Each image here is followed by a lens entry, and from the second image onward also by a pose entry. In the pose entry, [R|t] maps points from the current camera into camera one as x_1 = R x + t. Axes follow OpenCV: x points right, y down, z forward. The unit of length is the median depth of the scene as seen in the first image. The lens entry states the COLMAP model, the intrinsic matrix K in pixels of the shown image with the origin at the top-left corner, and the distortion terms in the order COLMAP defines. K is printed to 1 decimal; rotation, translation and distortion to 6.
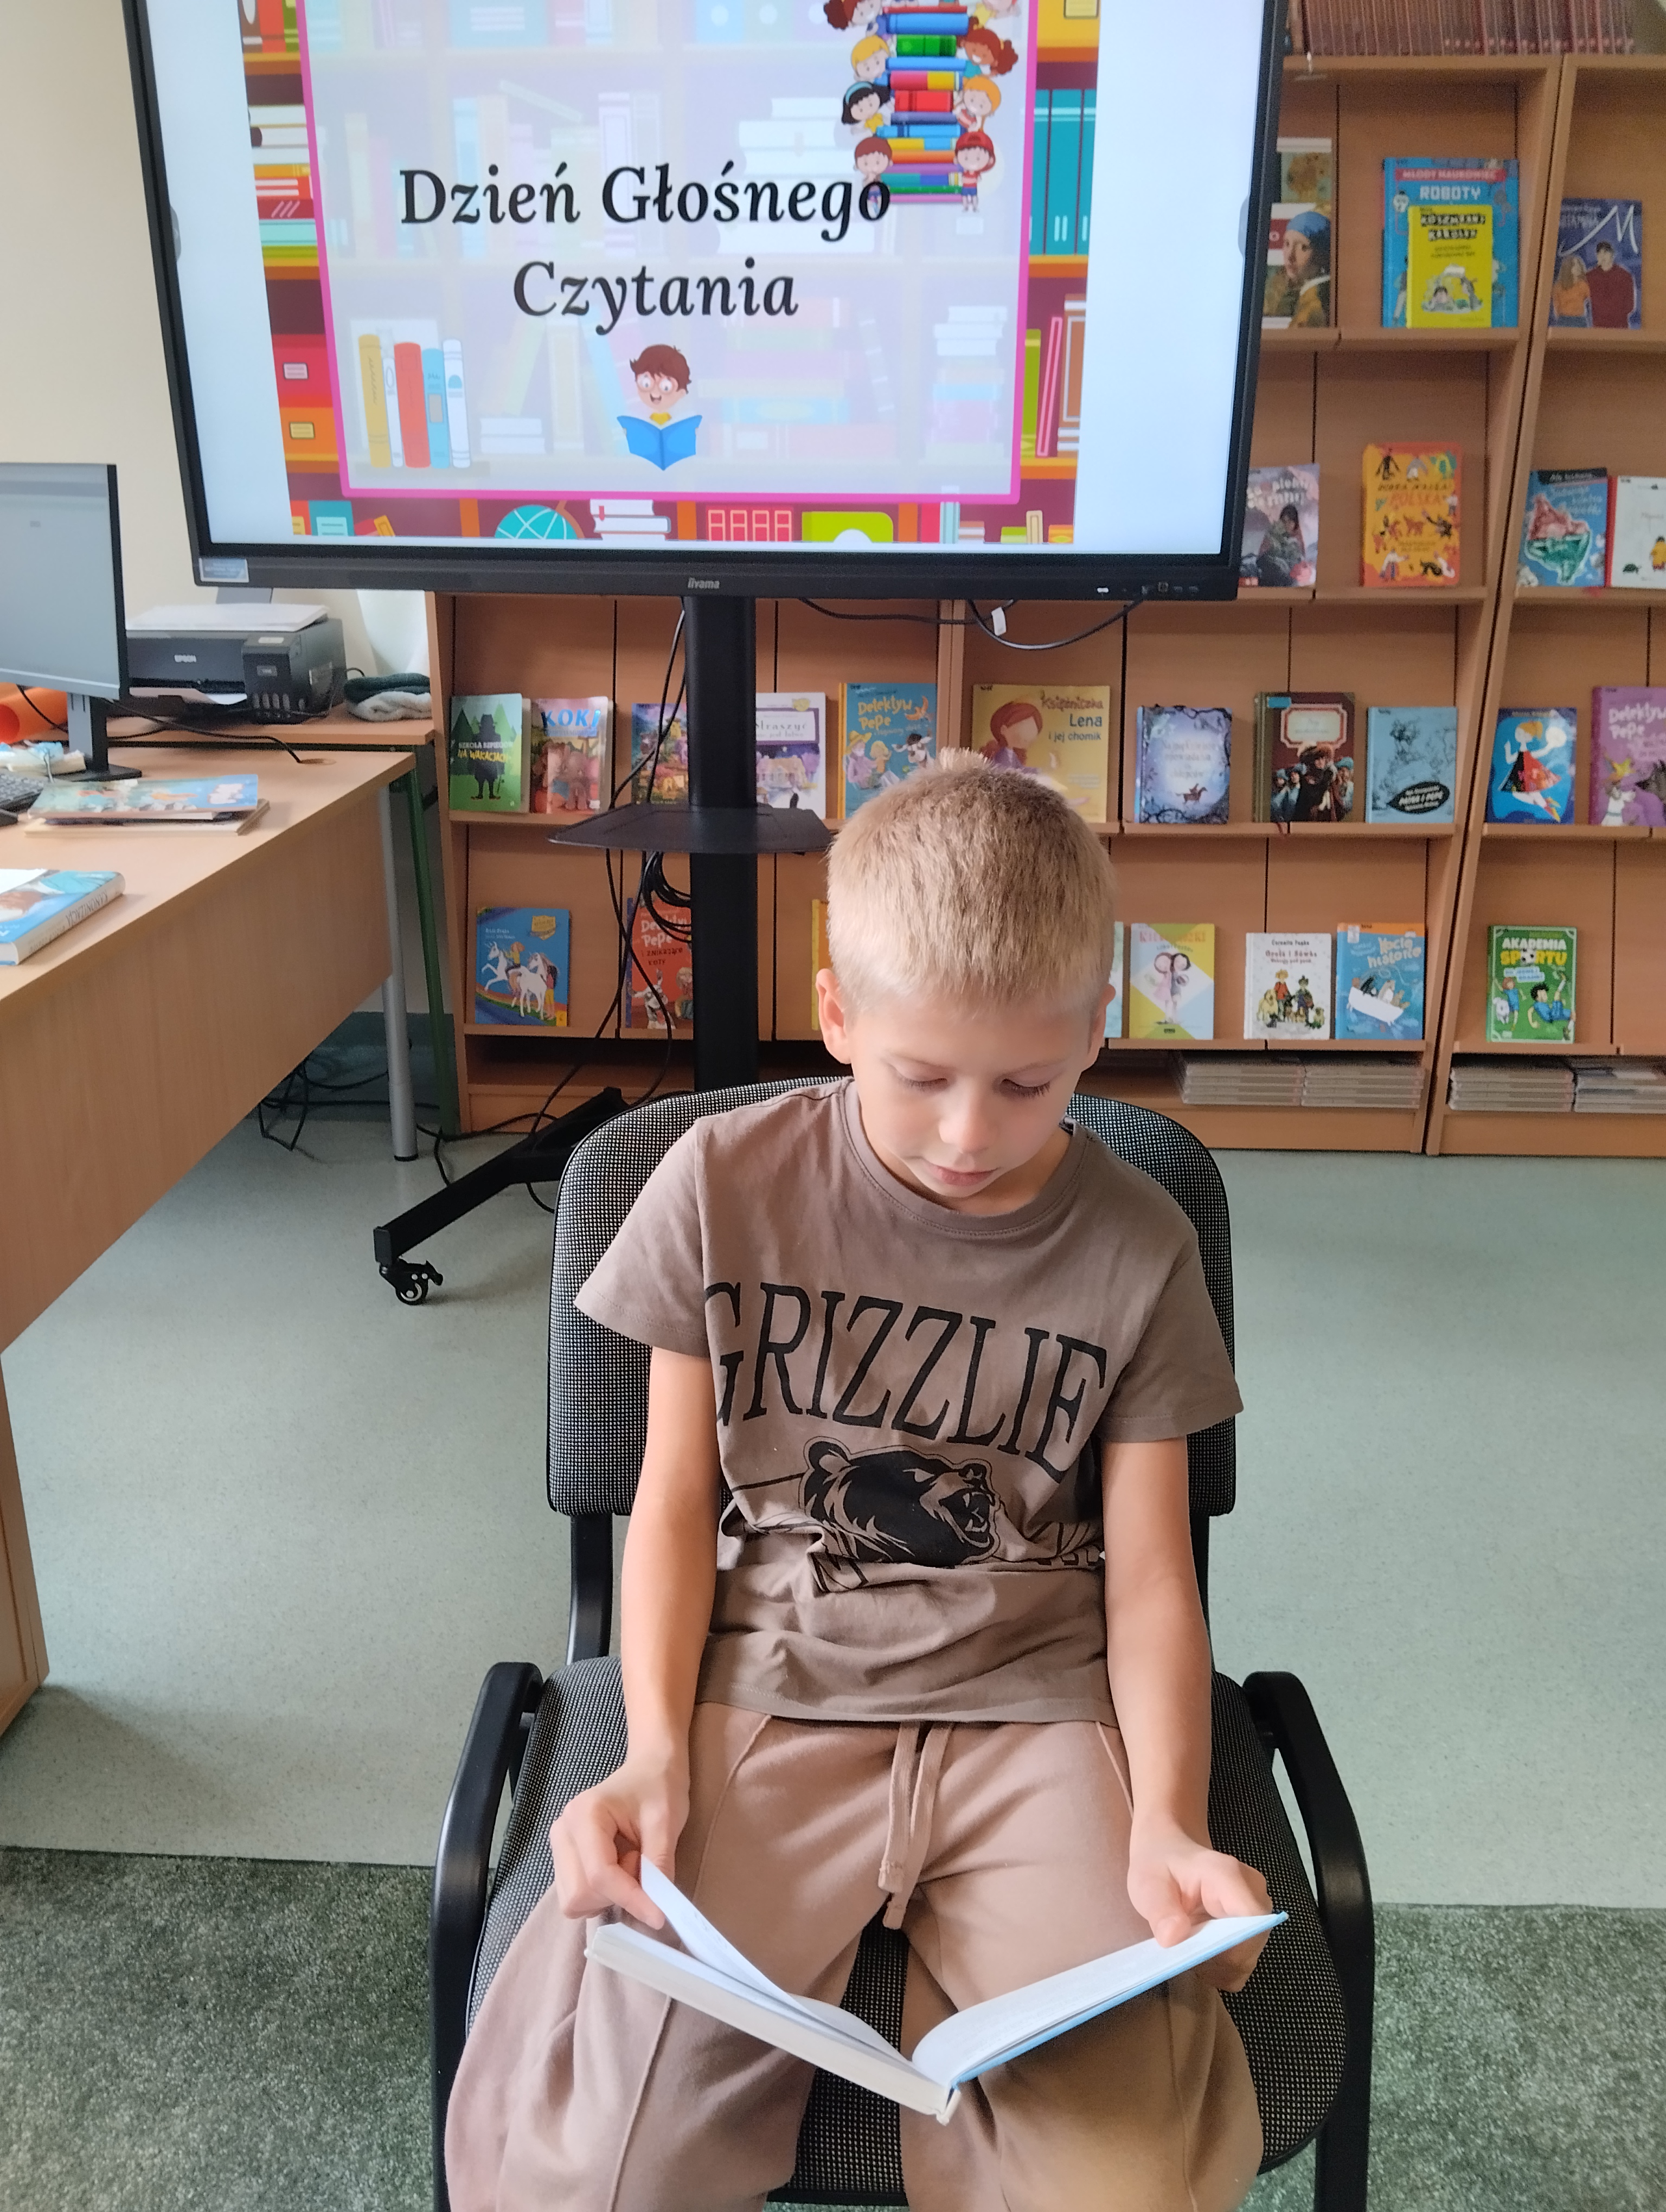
lens RADIAL K [[1784.1, 0, 833.0], [0, 1784.1, 1106.0], [0, 0, 1]] dist [0.087912, -0.162662]
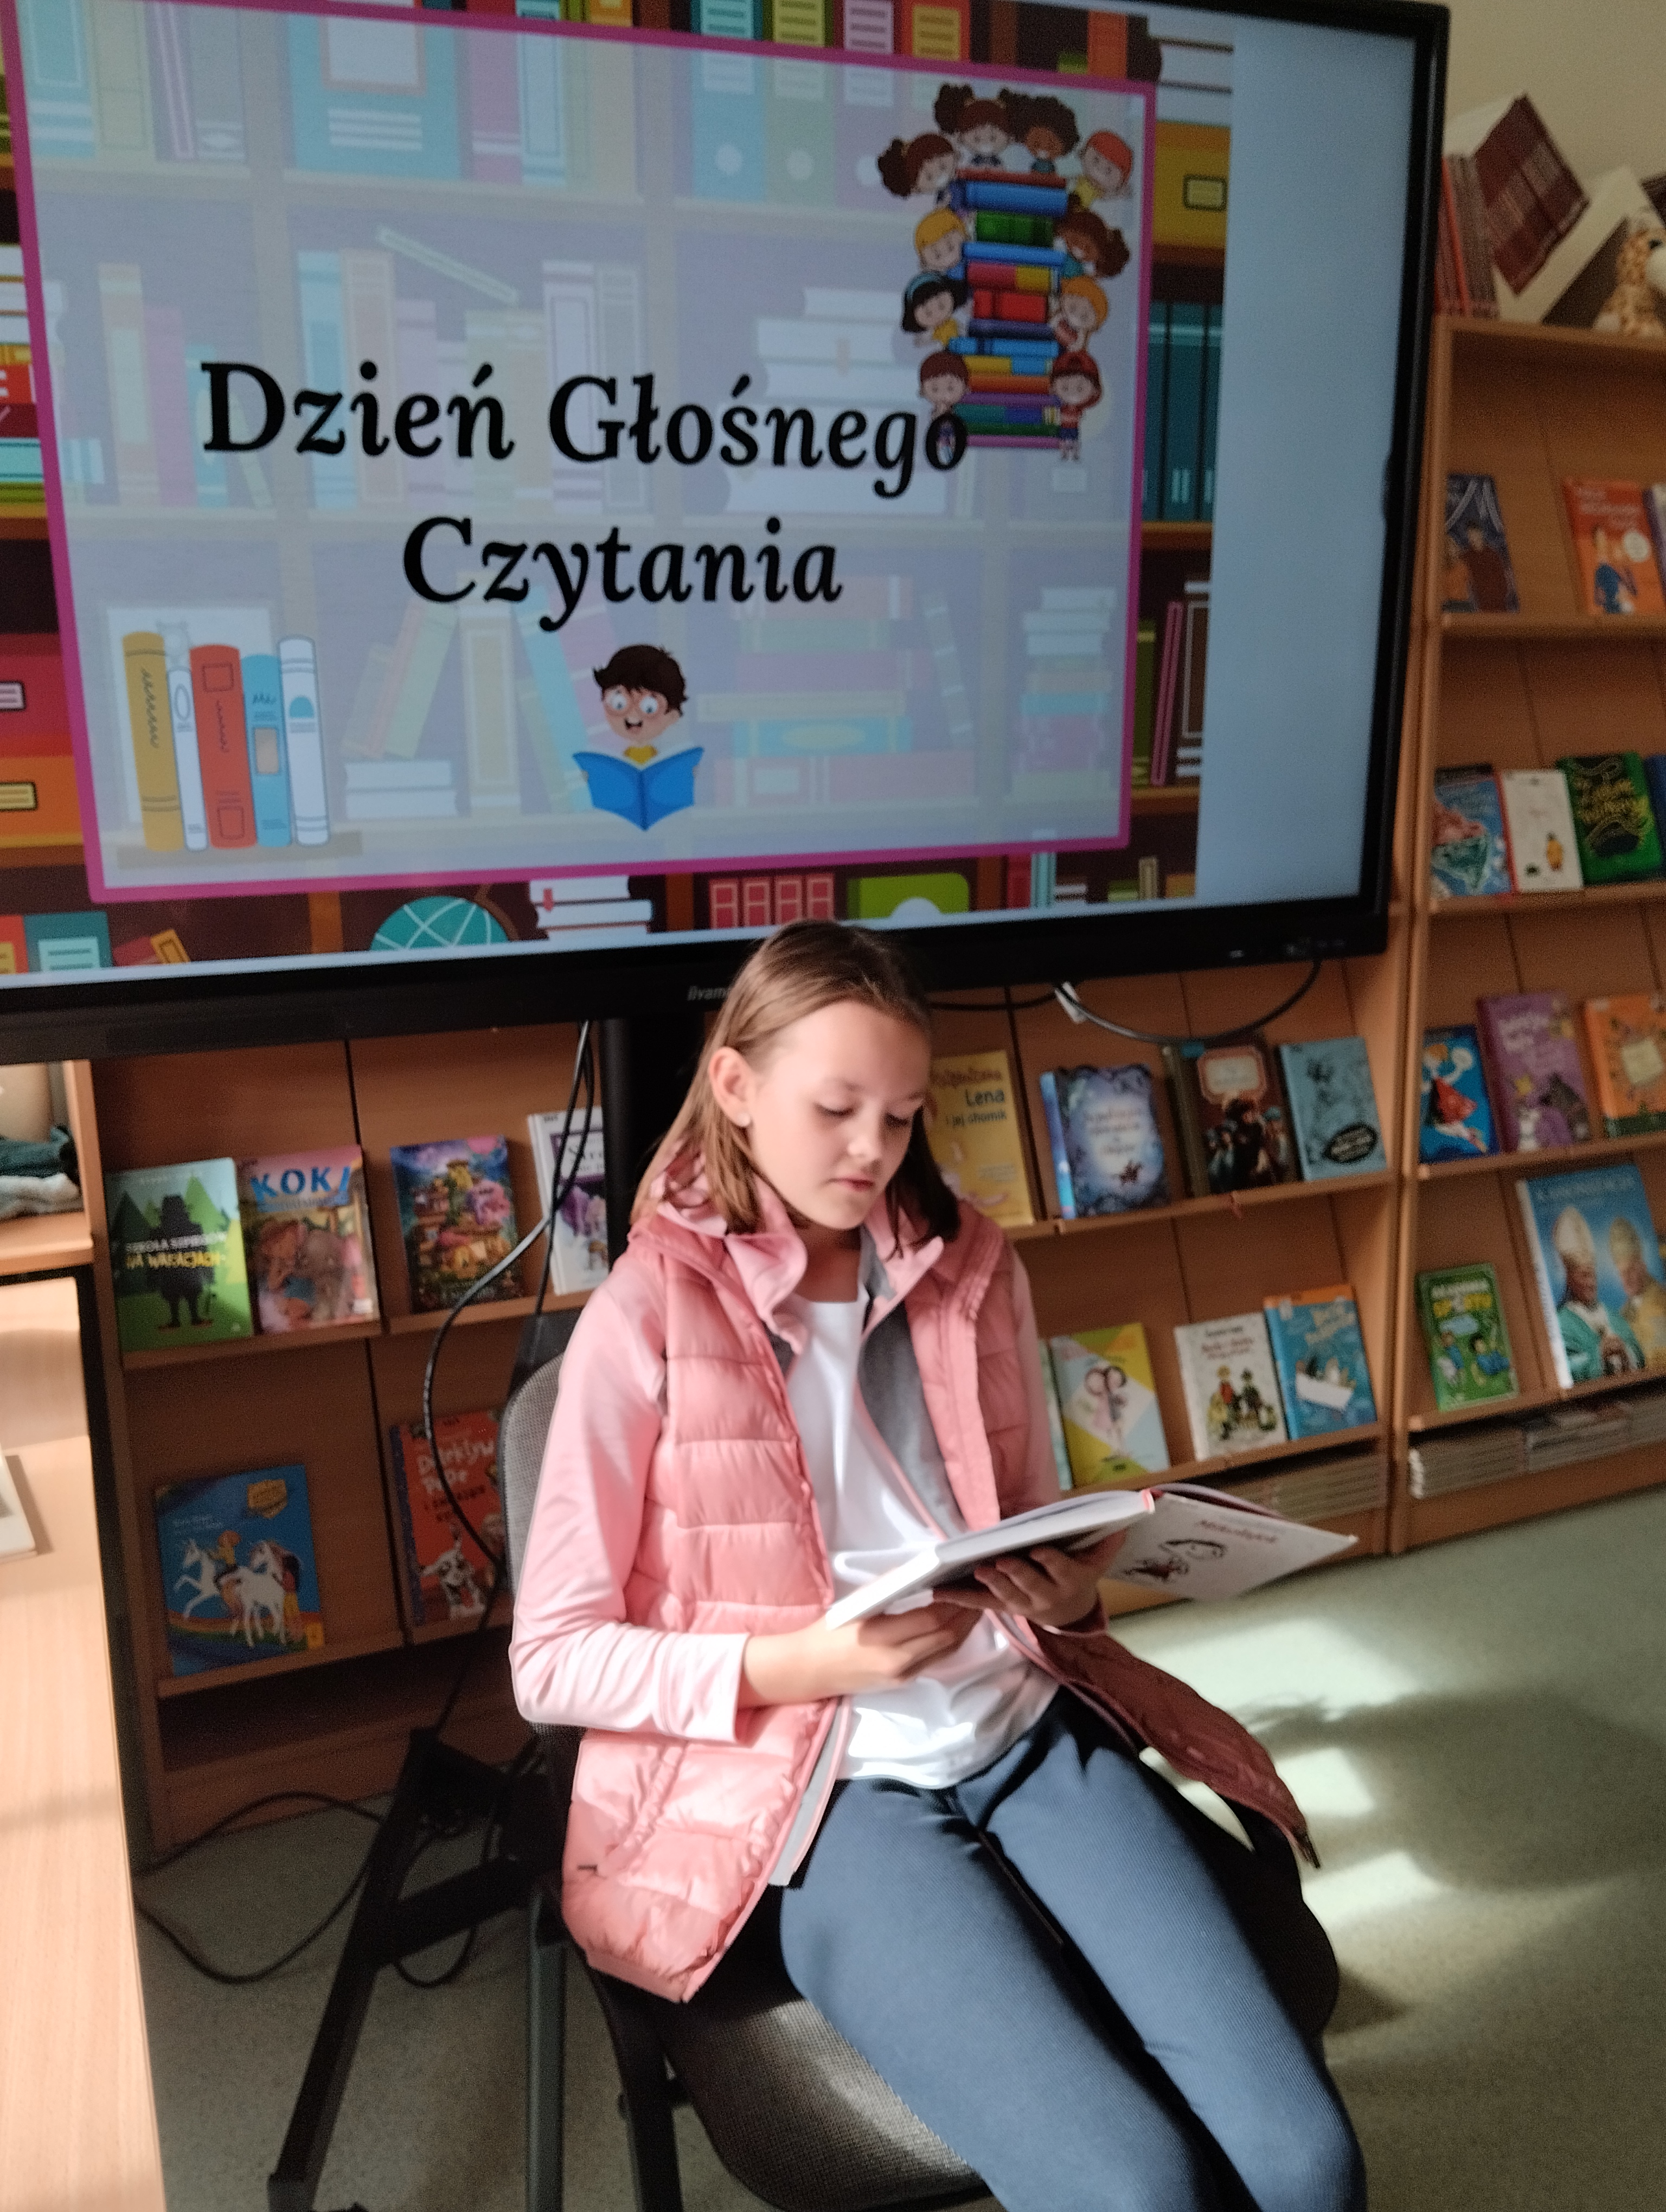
lens RADIAL K [[1818.4, 0, 841.3], [0, 1818.4, 1120.1], [0, 0, 1]] dist [0.090356, -0.174364]
pose [[0.902406, -0.118391, 0.414302, -0.294923], [0.175996, 0.978923, -0.103606, -0.162873], [-0.393304, 0.166411, 0.904223, 0.379367]]
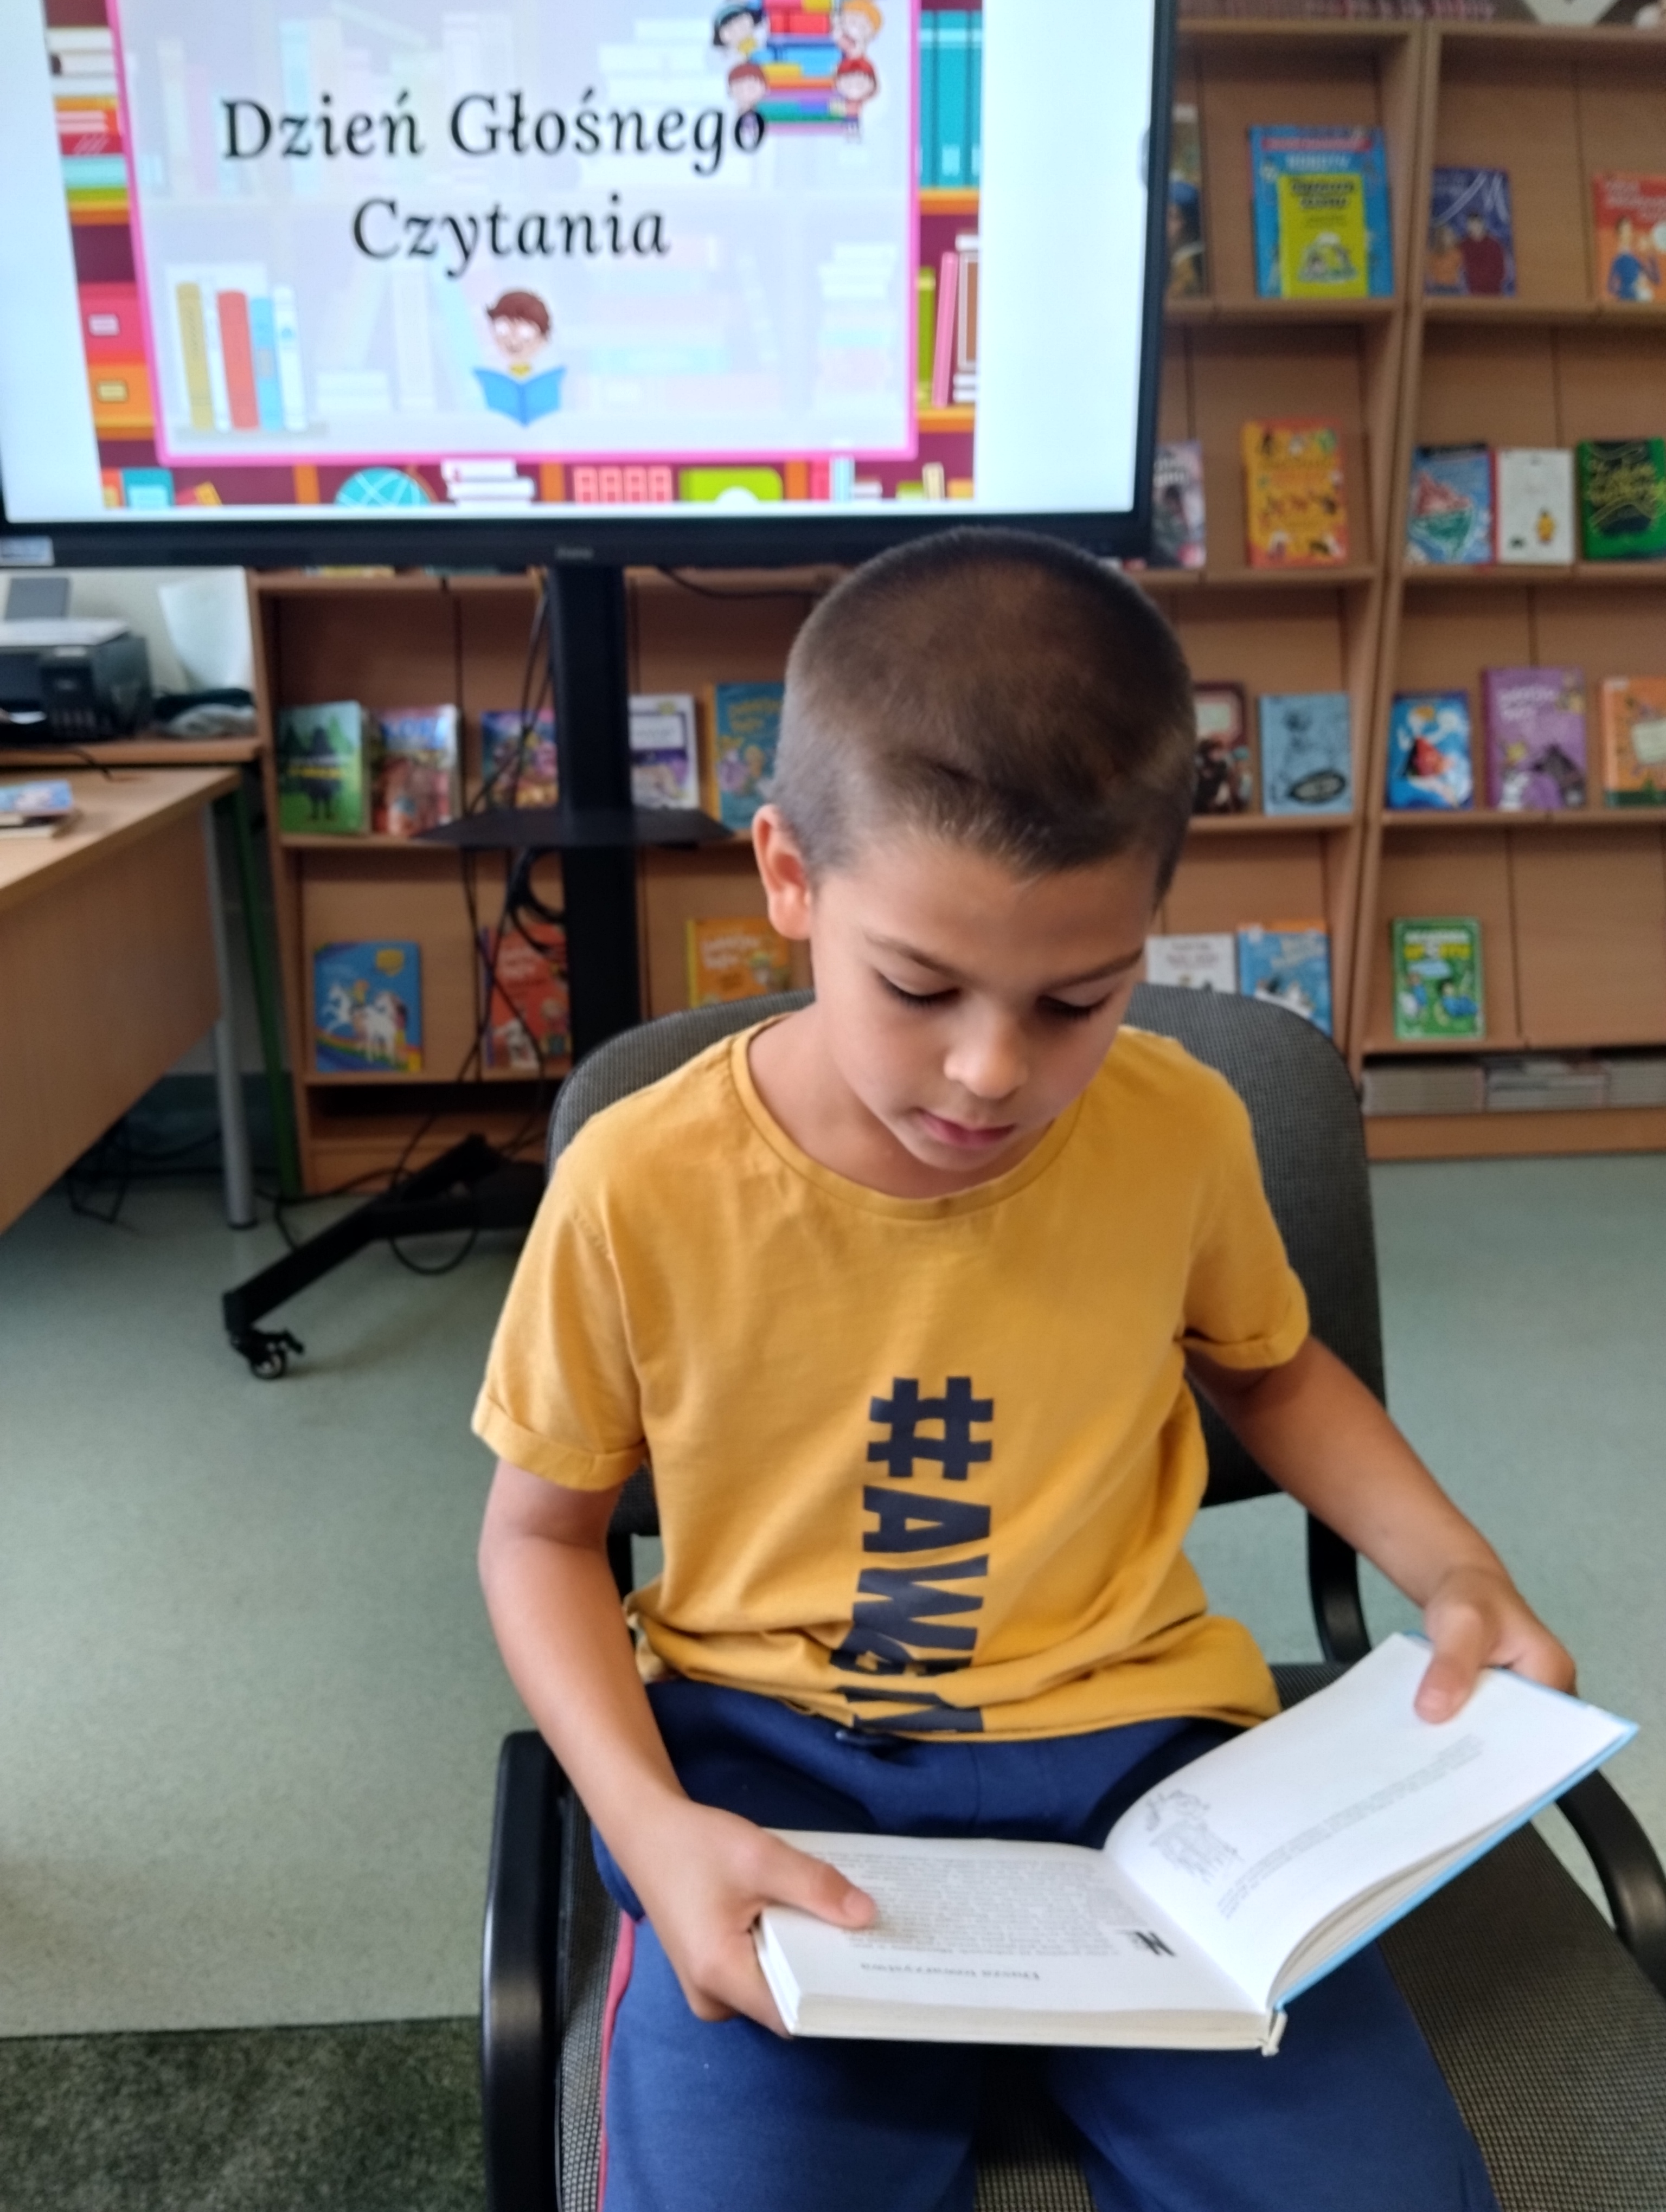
lens RADIAL K [[1803.3, 0, 825.0], [0, 1803.3, 1109.5], [0, 0, 1]] dist [0.083318, -0.175465]
pose [[0.993287, -0.049371, 0.104611, -0.053808], [0.054510, 0.997414, -0.046845, 0.037455], [-0.102027, 0.052233, 0.993409, 0.088534]]
